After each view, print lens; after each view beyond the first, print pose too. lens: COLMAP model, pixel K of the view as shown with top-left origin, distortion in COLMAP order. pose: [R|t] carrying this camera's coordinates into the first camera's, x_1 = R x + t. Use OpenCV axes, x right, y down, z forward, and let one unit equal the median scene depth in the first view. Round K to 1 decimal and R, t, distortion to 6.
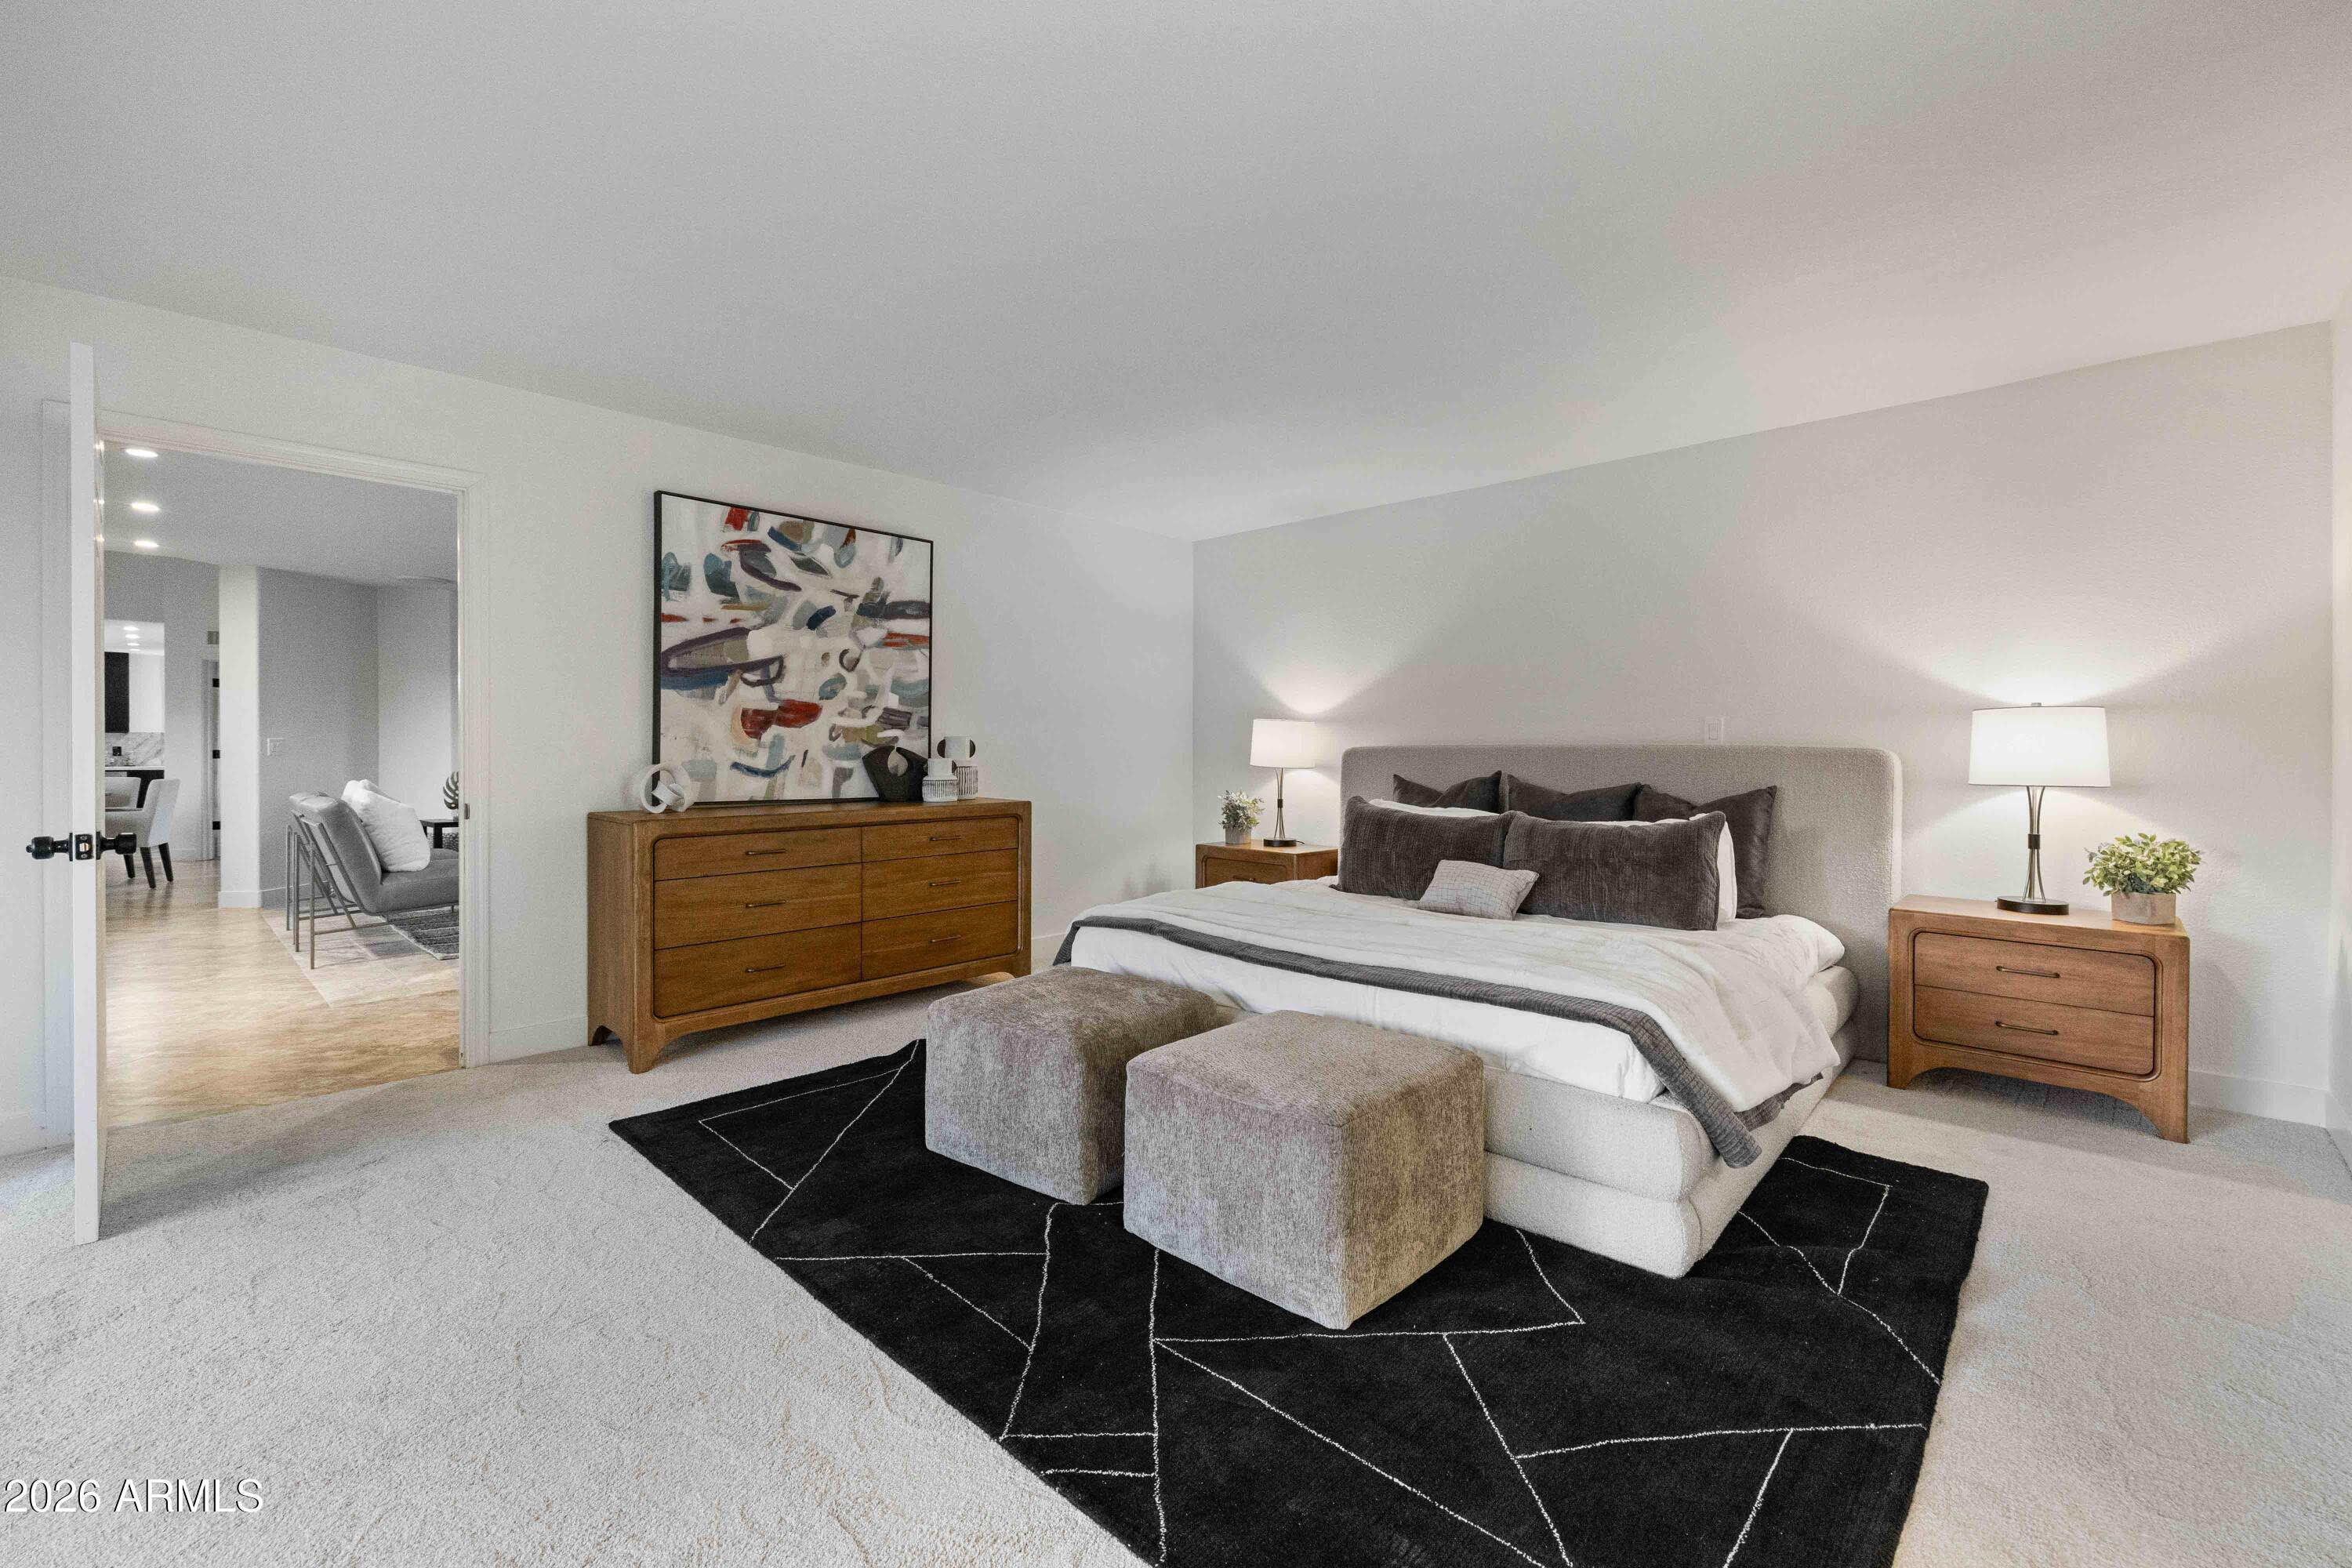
lens RADIAL K [[979.4, 0, 1177.7], [0, 979.4, 762.6], [0, 0, 1]] dist [0.000952, -0.000031]
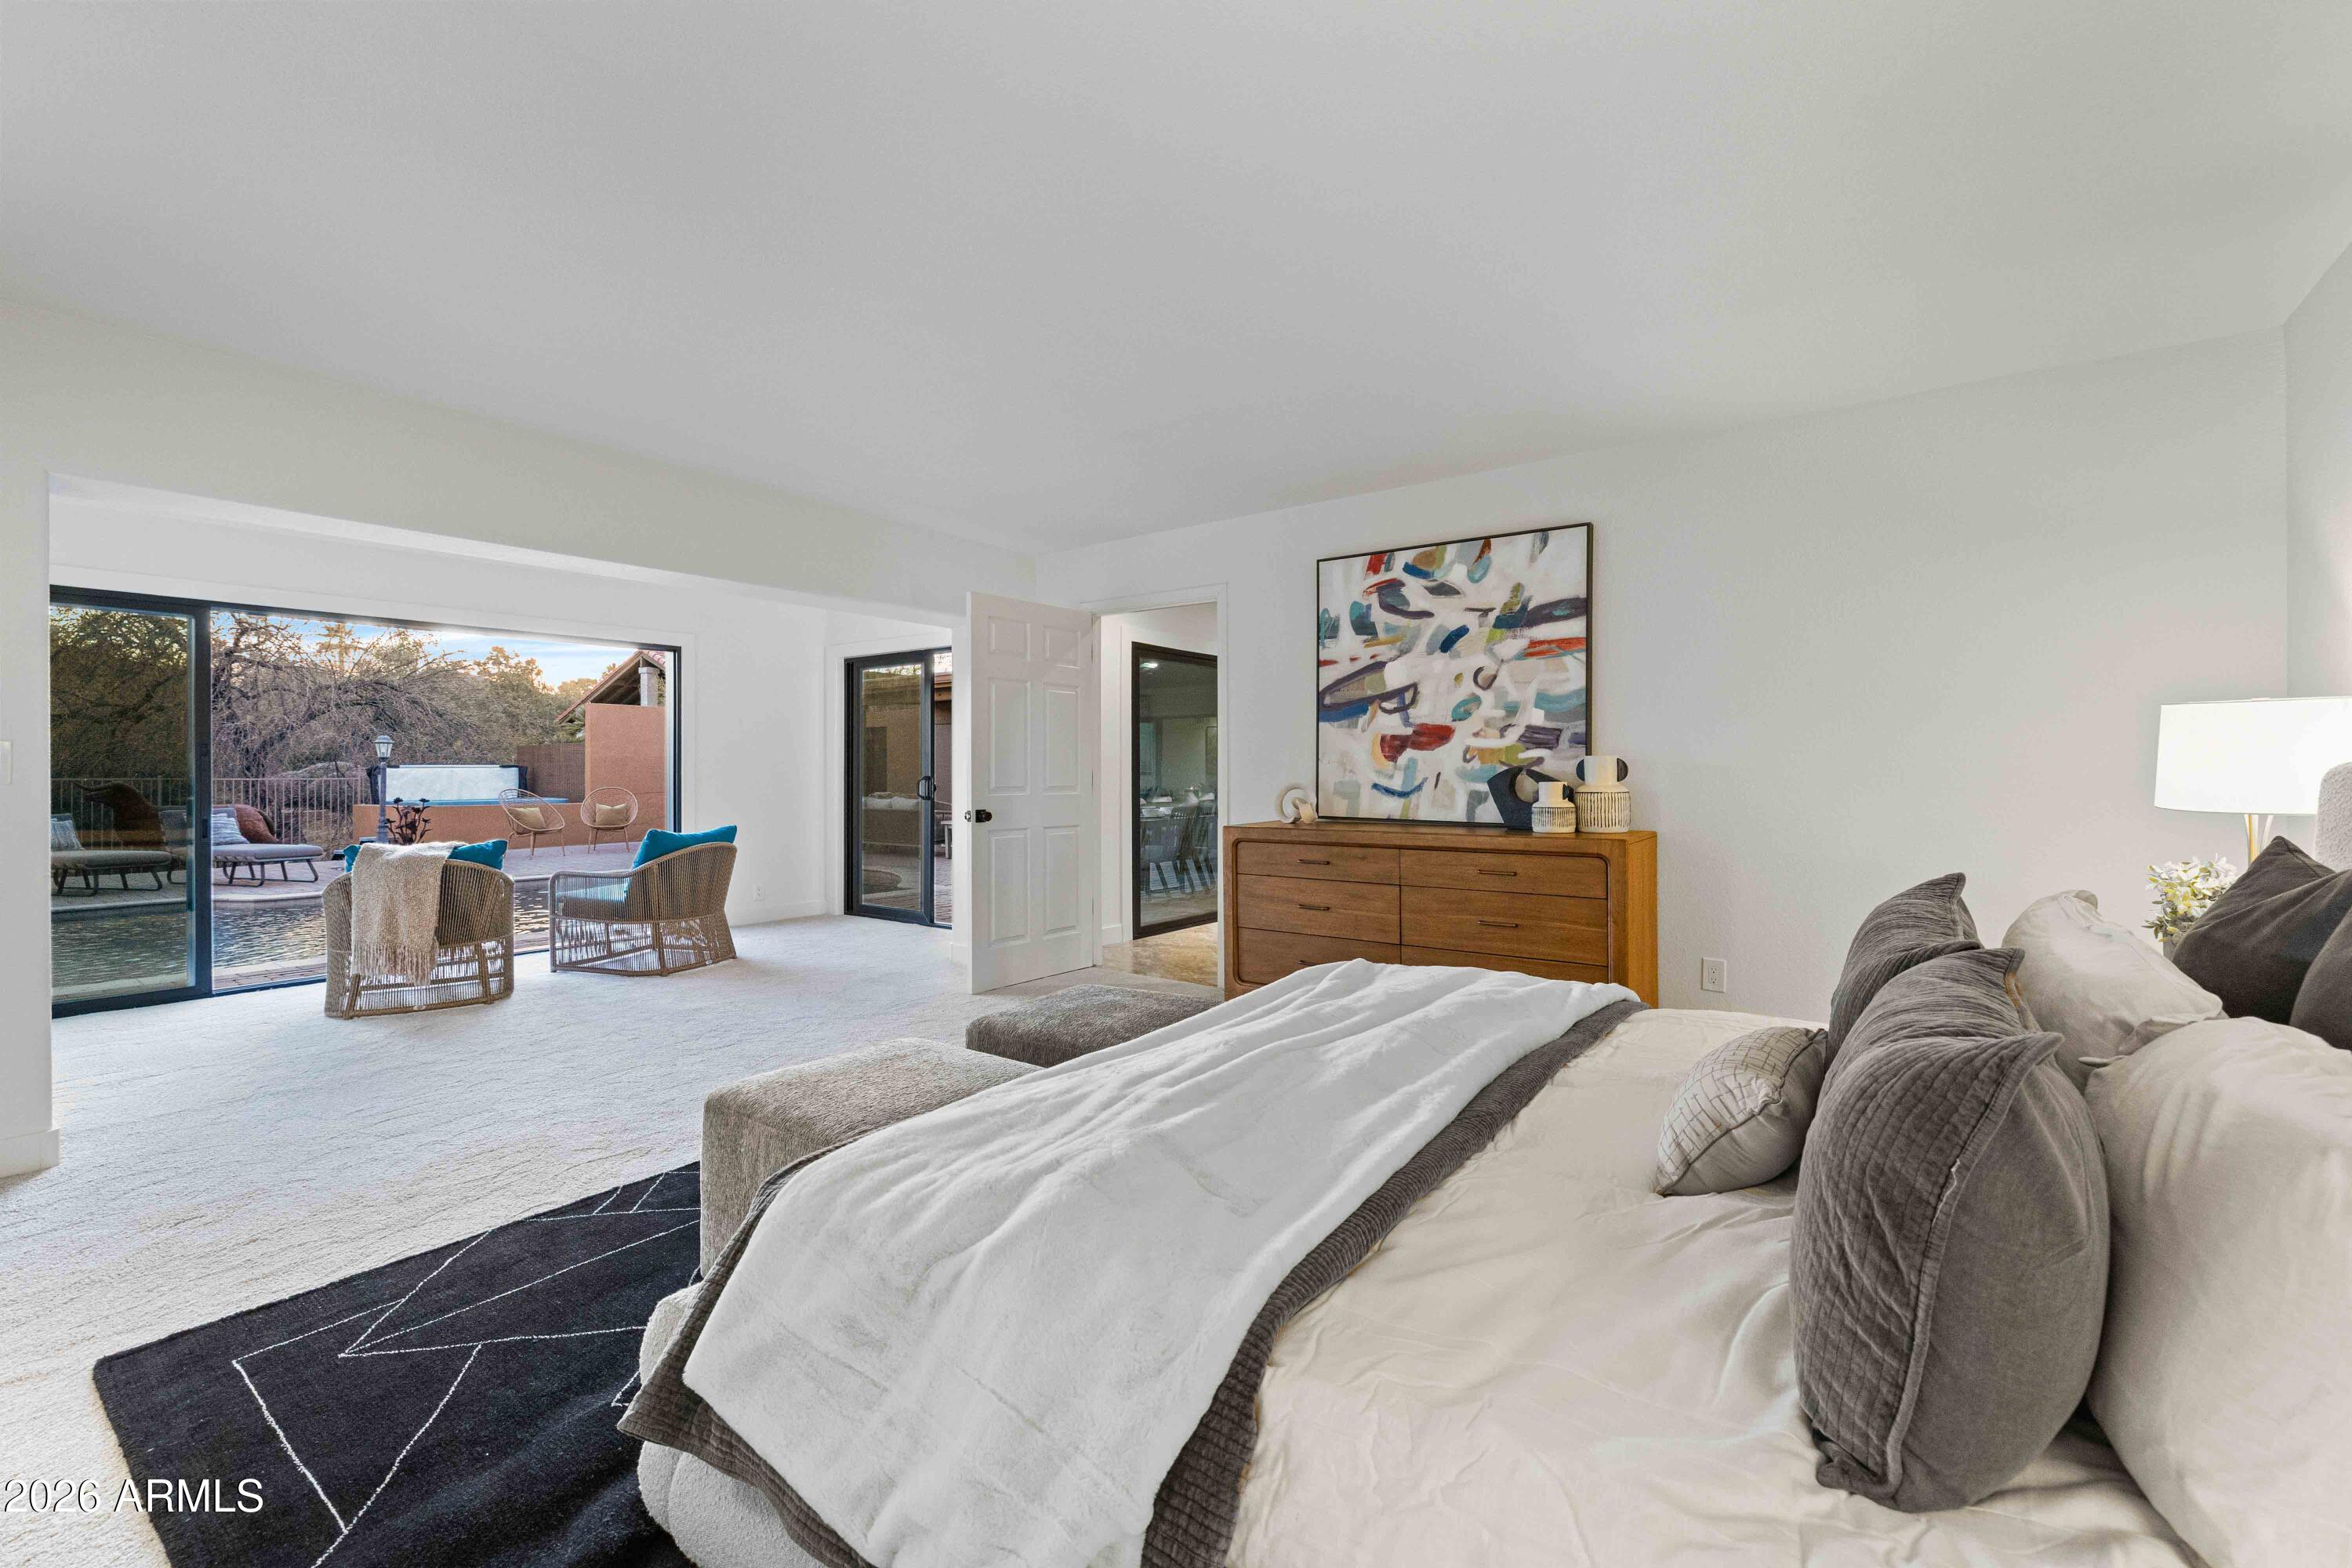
lens RADIAL K [[979.4, 0, 1175.4], [0, 979.4, 781.0], [0, 0, 1]] dist [0.000952, -0.000031]
pose [[0.136313, 0.006713, -0.990643, 0.592388], [-0.012706, 0.999907, 0.005027, -0.005440], [0.990584, 0.011902, 0.136385, 0.597091]]
